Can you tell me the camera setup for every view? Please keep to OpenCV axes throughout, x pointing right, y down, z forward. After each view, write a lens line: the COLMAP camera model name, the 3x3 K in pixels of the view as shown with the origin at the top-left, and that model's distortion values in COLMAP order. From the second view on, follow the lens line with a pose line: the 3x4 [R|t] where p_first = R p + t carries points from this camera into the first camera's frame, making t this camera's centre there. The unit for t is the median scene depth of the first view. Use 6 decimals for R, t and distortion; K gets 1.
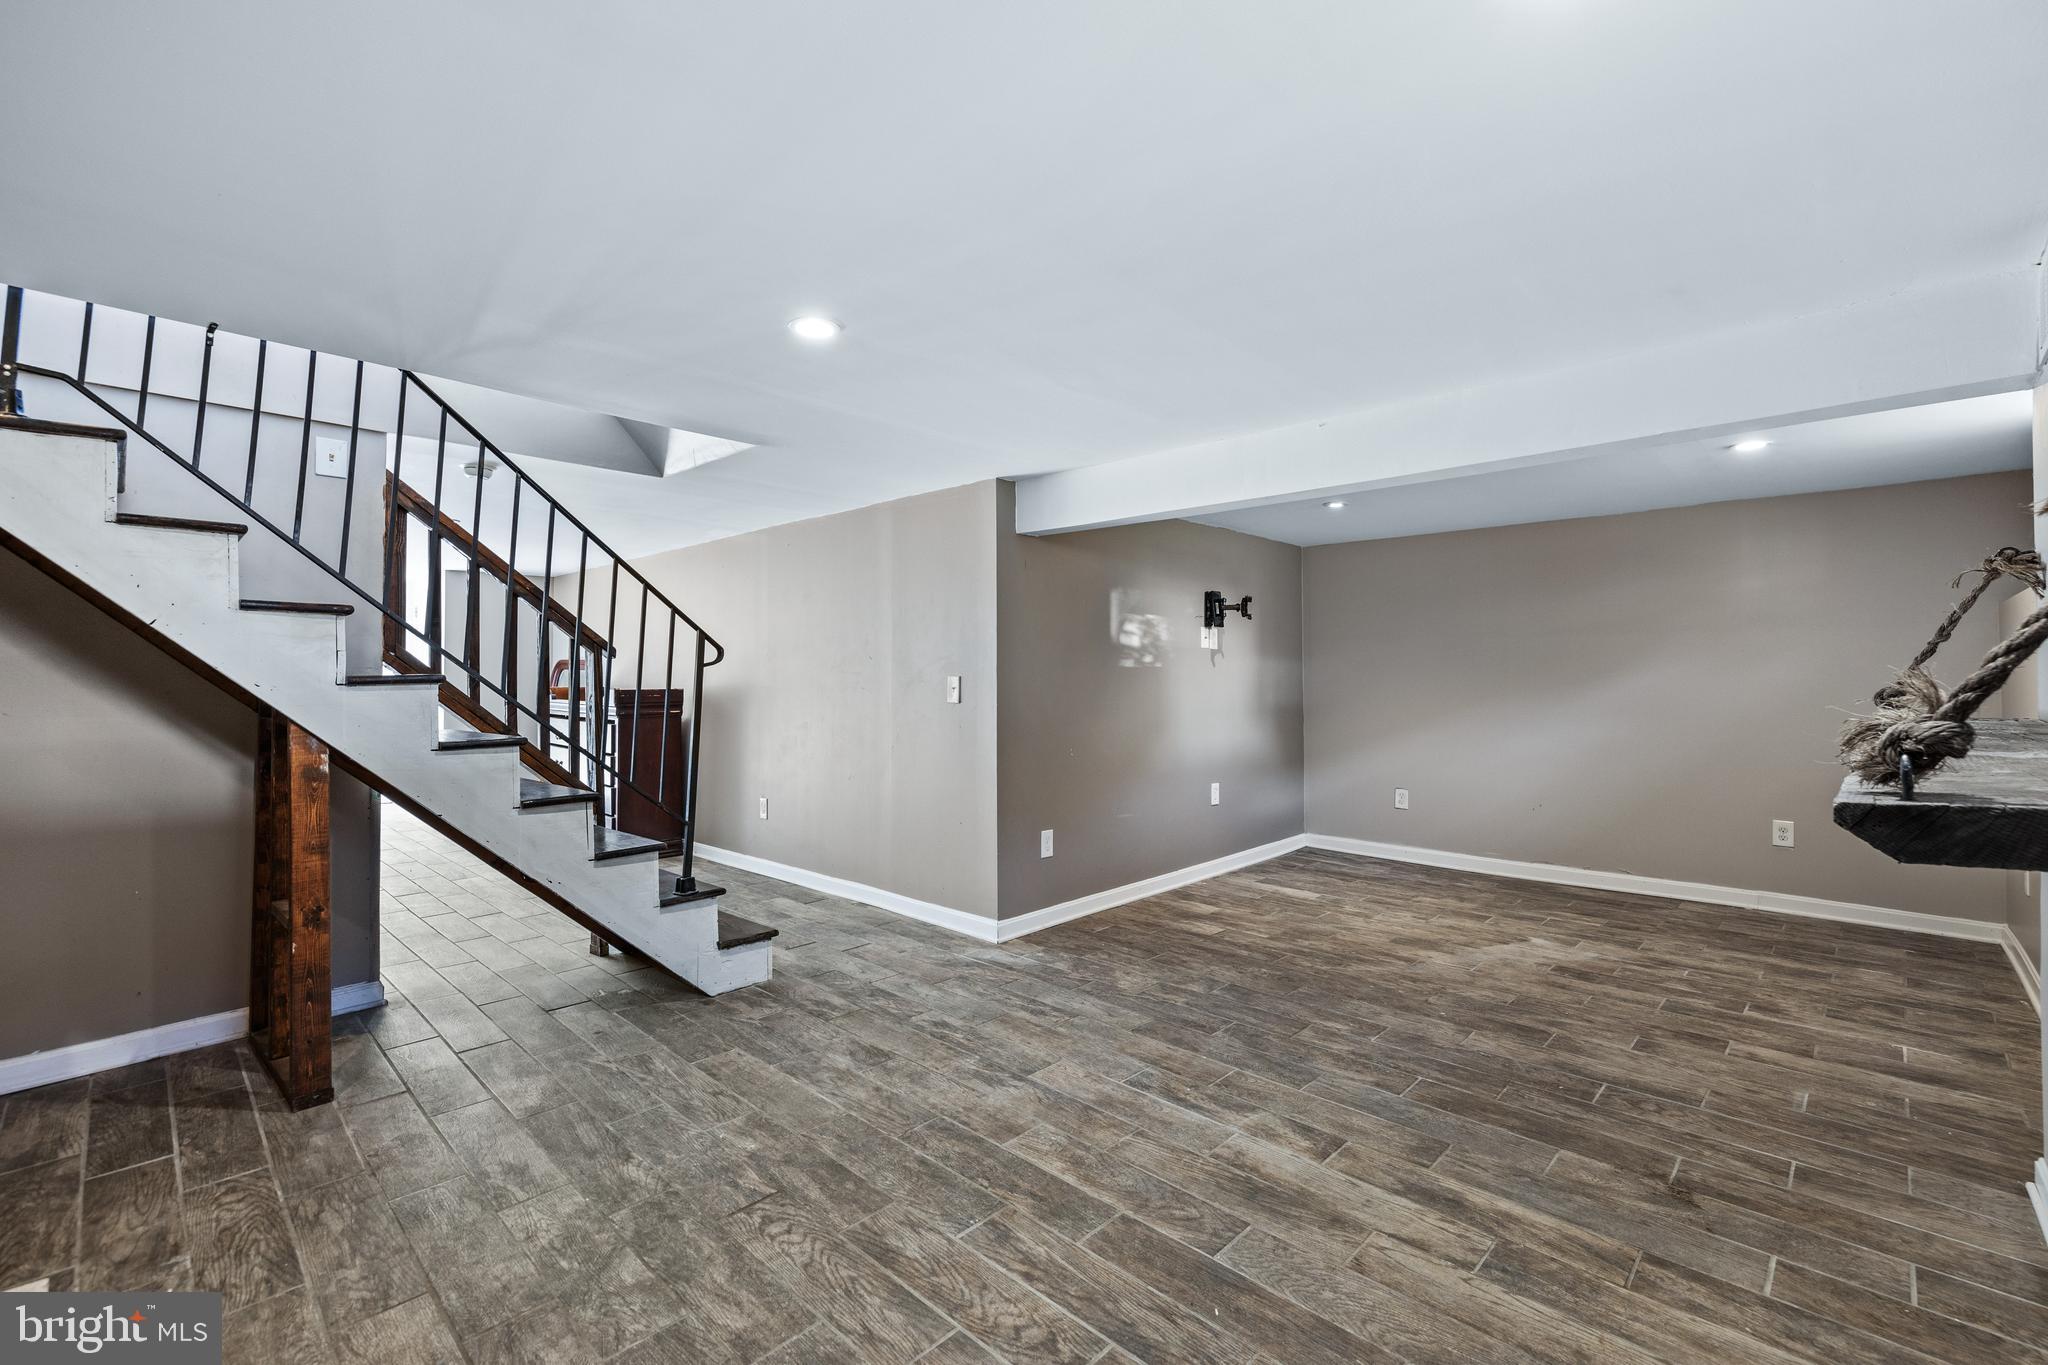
lens RADIAL K [[879.8, 0, 1019.0], [0, 879.8, 681.2], [0, 0, 1]] dist [0.003822, 0.000559]
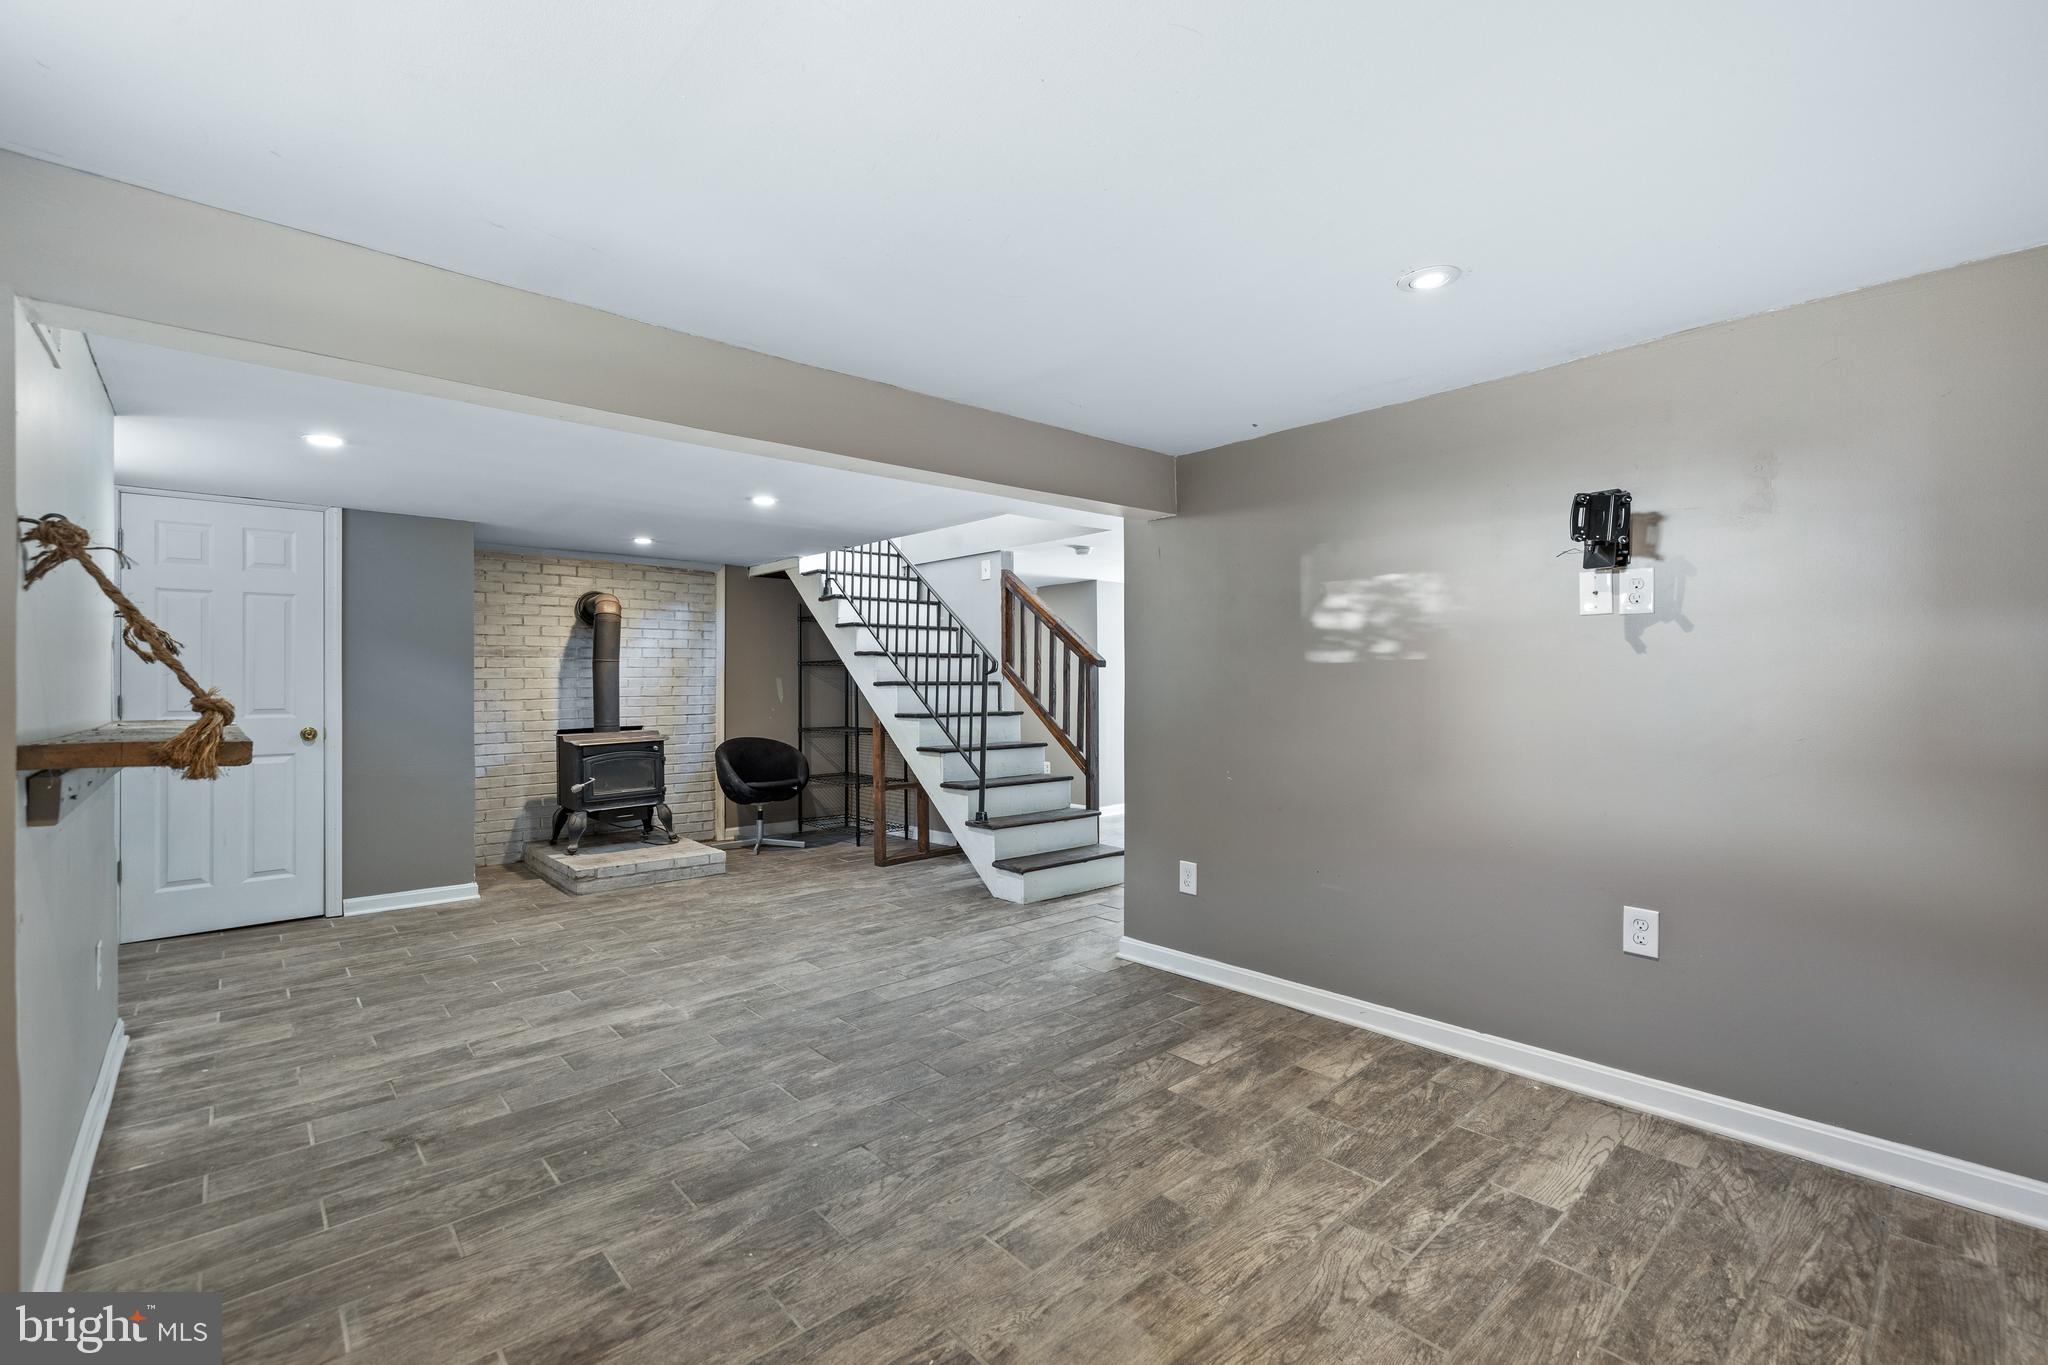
lens RADIAL K [[879.8, 0, 1030.5], [0, 879.8, 687.8], [0, 0, 1]] dist [0.003822, 0.000559]
pose [[-0.056295, 0.007131, -0.998389, 1.314031], [0.004378, 0.999967, 0.006895, -0.004339], [0.998405, -0.003983, -0.056325, 1.343434]]
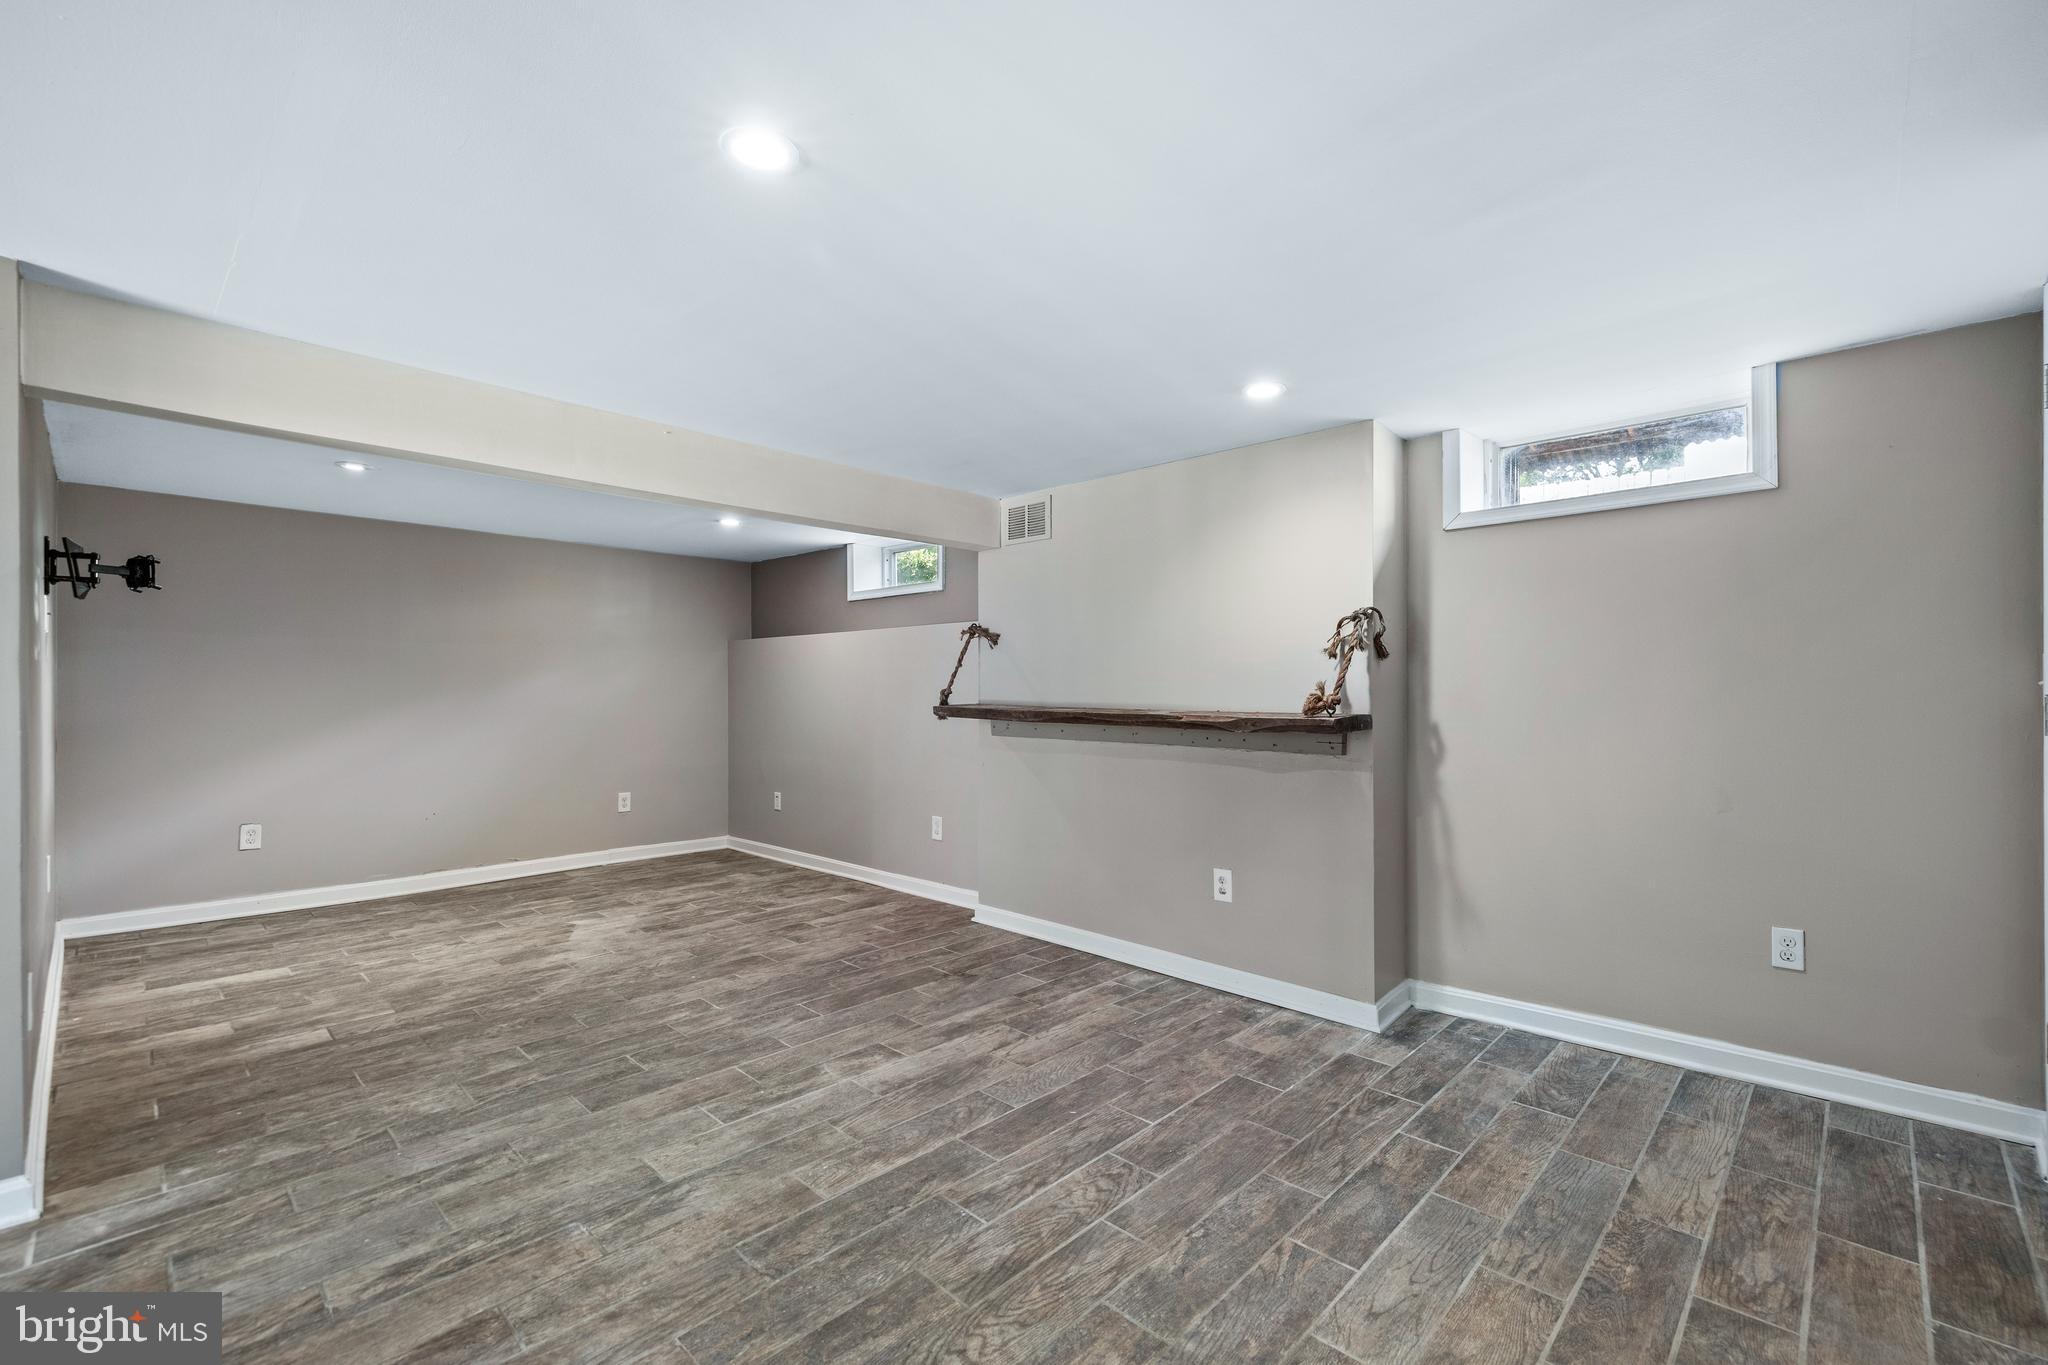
lens RADIAL K [[879.8, 0, 1024.2], [0, 879.8, 678.1], [0, 0, 1]] dist [0.003822, 0.000559]
pose [[-0.002609, 0.014266, 0.999895, -0.729210], [0.001259, 0.999897, -0.014263, 0.008777], [-0.999996, 0.001222, -0.002626, 0.633503]]
